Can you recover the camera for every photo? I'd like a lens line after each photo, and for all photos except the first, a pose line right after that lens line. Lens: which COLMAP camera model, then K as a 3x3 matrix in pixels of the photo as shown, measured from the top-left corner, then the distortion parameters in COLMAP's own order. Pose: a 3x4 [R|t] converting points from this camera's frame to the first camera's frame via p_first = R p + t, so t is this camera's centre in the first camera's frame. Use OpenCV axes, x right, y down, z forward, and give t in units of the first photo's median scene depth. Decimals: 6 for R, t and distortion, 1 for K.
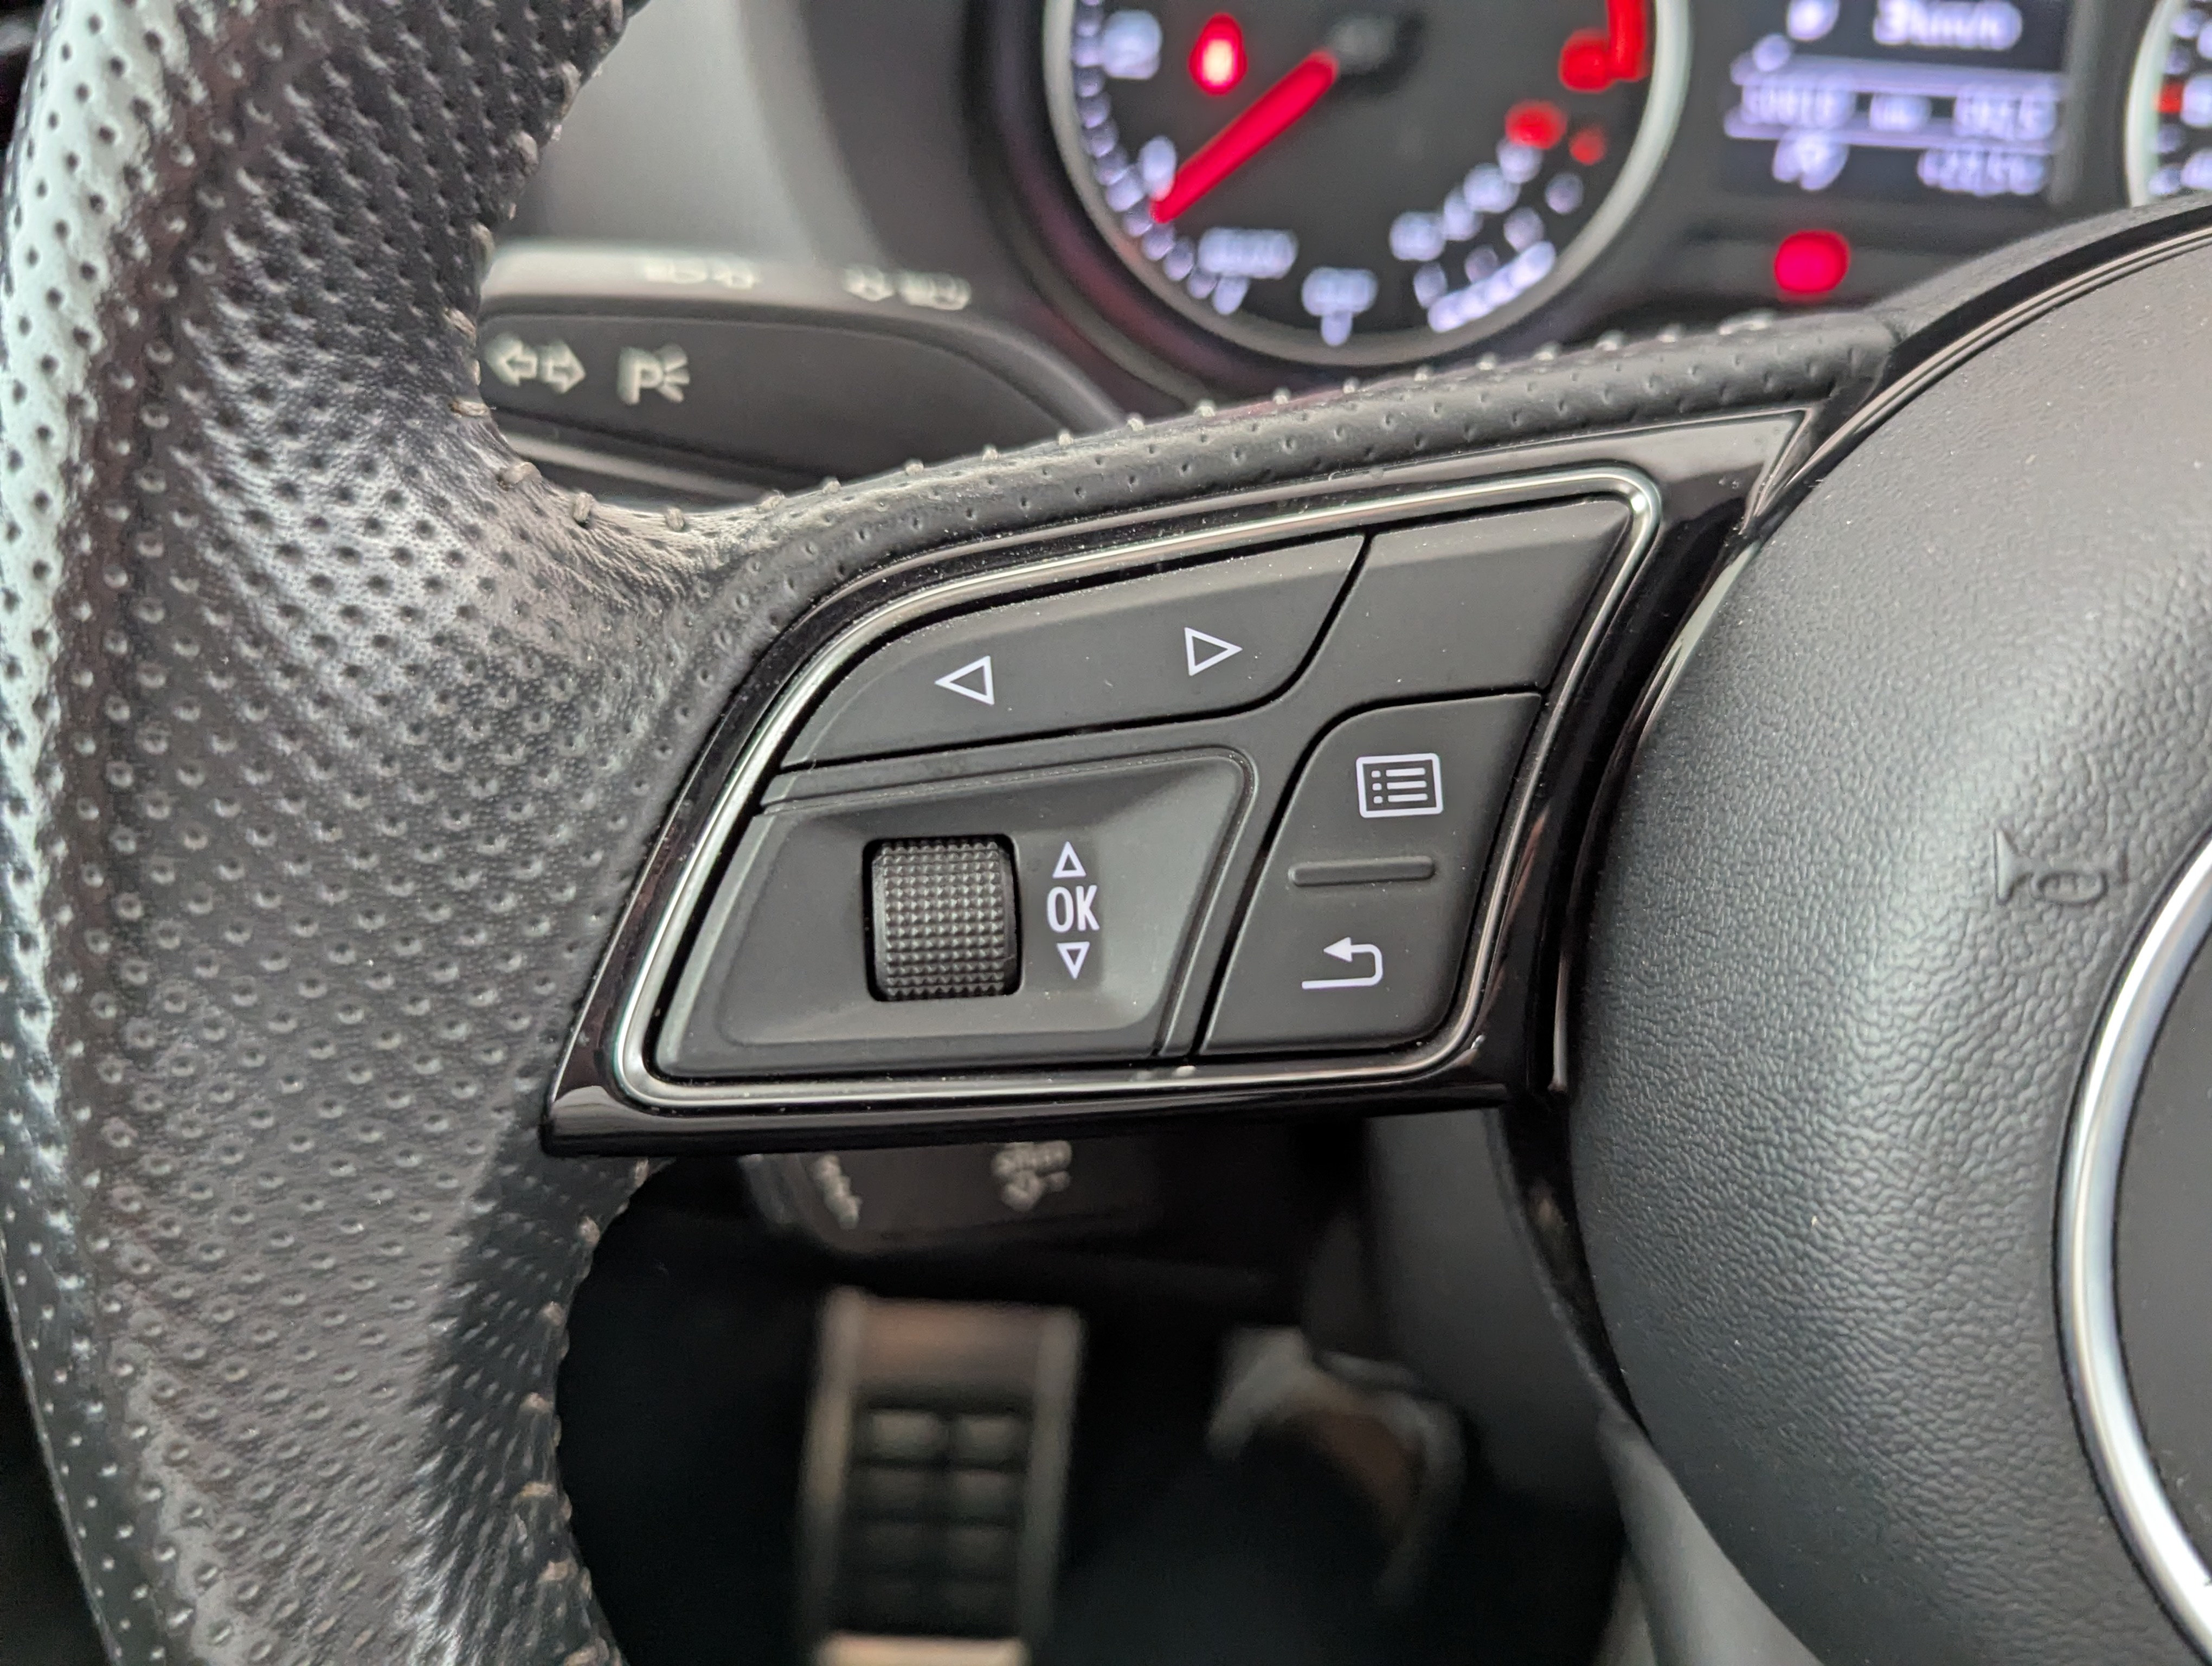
lens RADIAL K [[2024.0, 0, 1091.6], [0, 2024.0, 835.3], [0, 0, 1]] dist [0.025166, 0.000000]
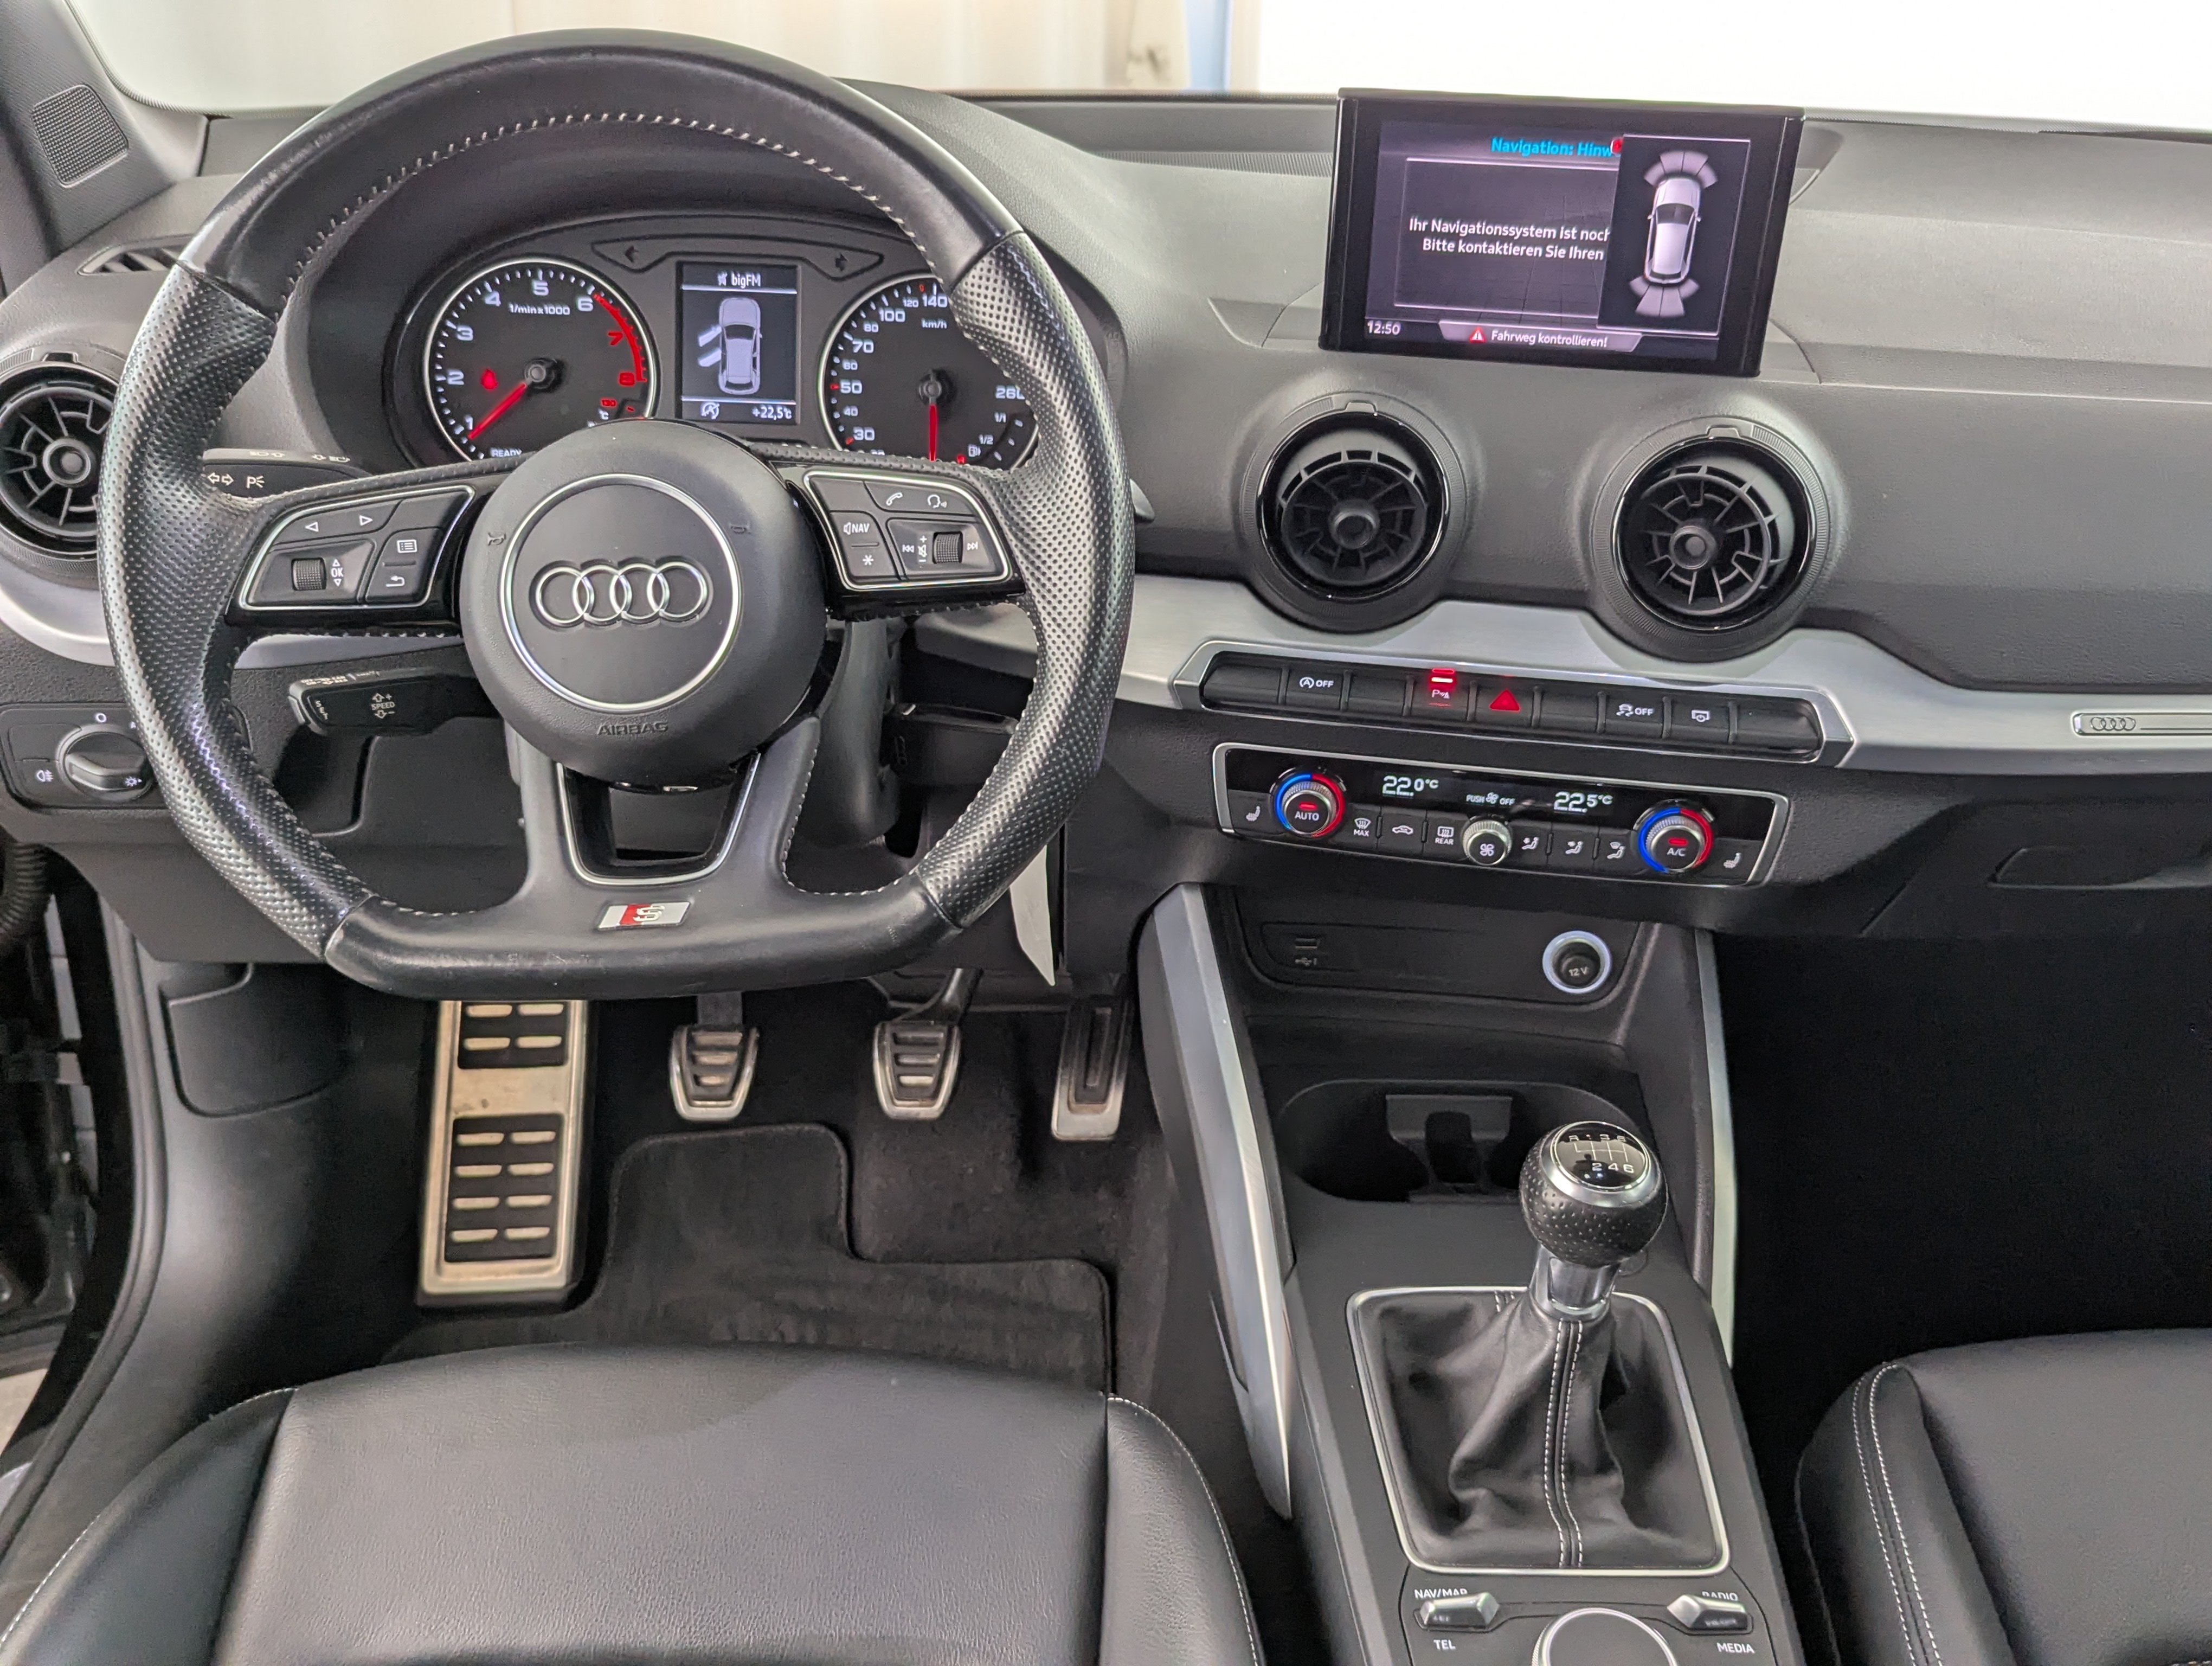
lens RADIAL K [[2024.0, 0, 1130.4], [0, 2024.0, 856.3], [0, 0, 1]] dist [0.025166, 0.000000]
pose [[0.987877, -0.060619, 0.142916, 1.133379], [0.073628, 0.993434, -0.087565, 1.280862], [-0.136669, 0.097026, 0.985854, -4.017475]]
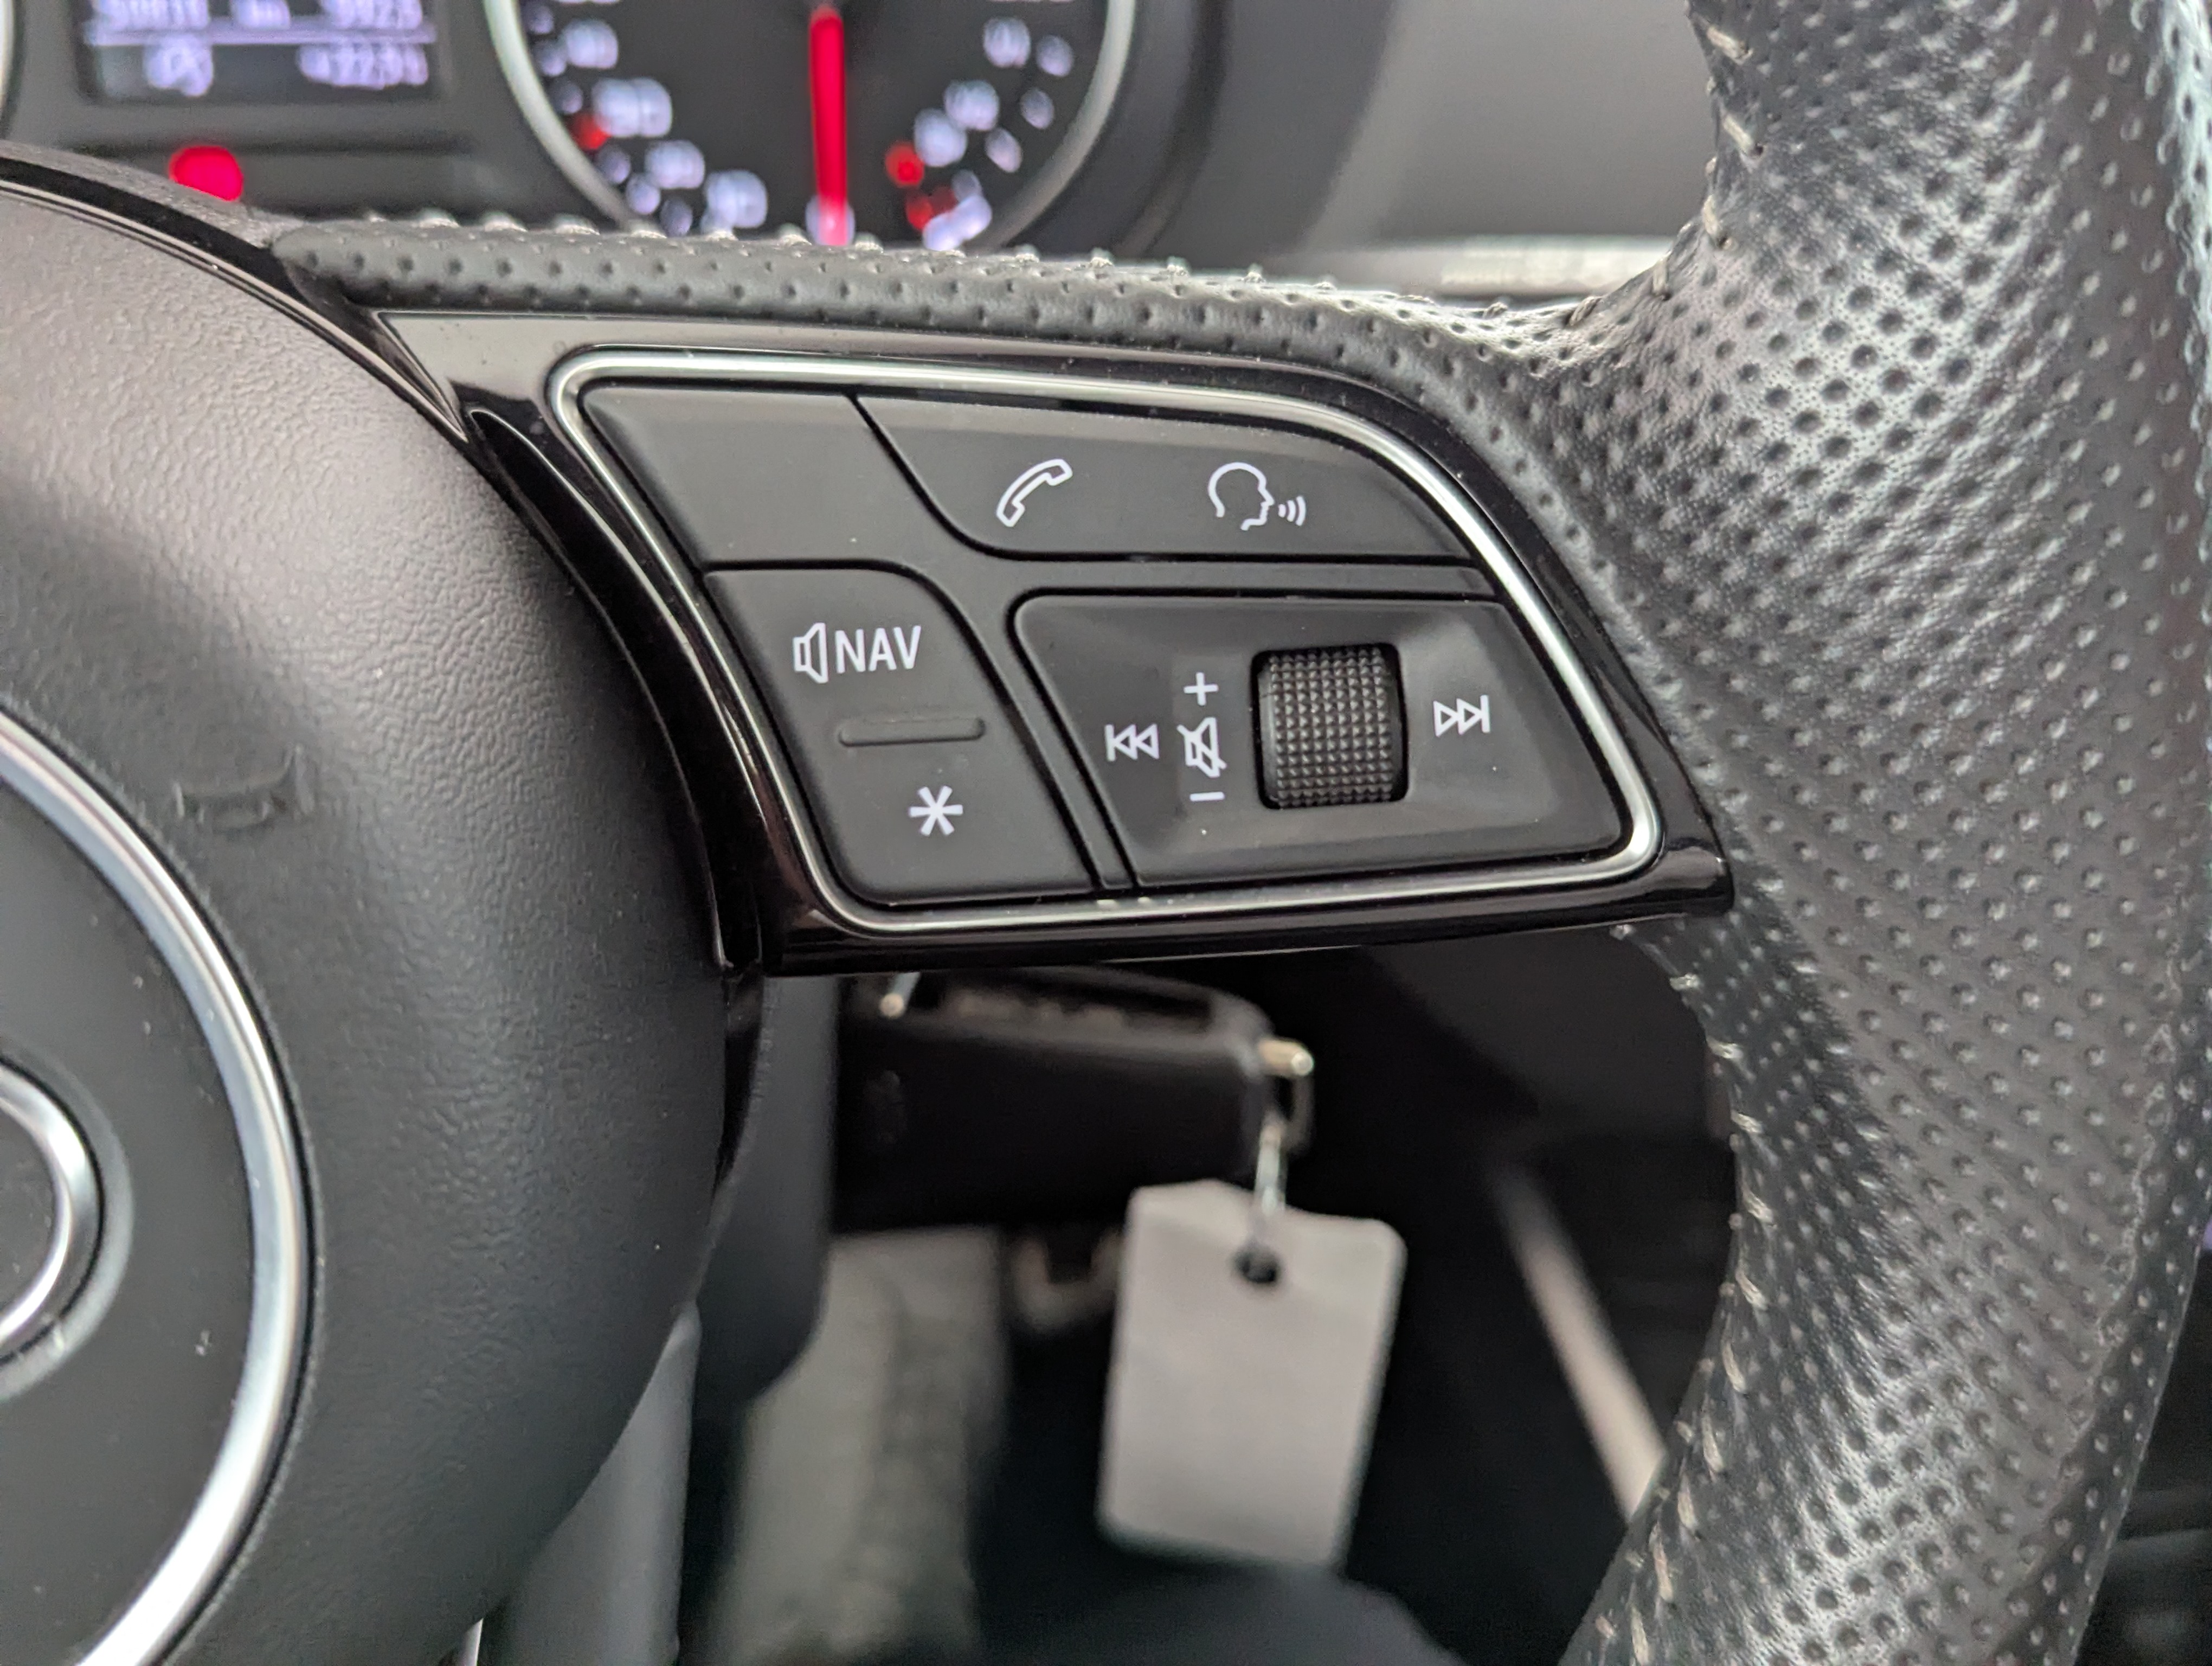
lens RADIAL K [[2024.0, 0, 1064.2], [0, 2024.0, 816.9], [0, 0, 1]] dist [0.025166, 0.000000]
pose [[0.956051, -0.170545, 0.238499, 1.072943], [0.156083, 0.984627, 0.078407, 0.019625], [-0.248205, -0.037735, 0.967972, -0.117760]]
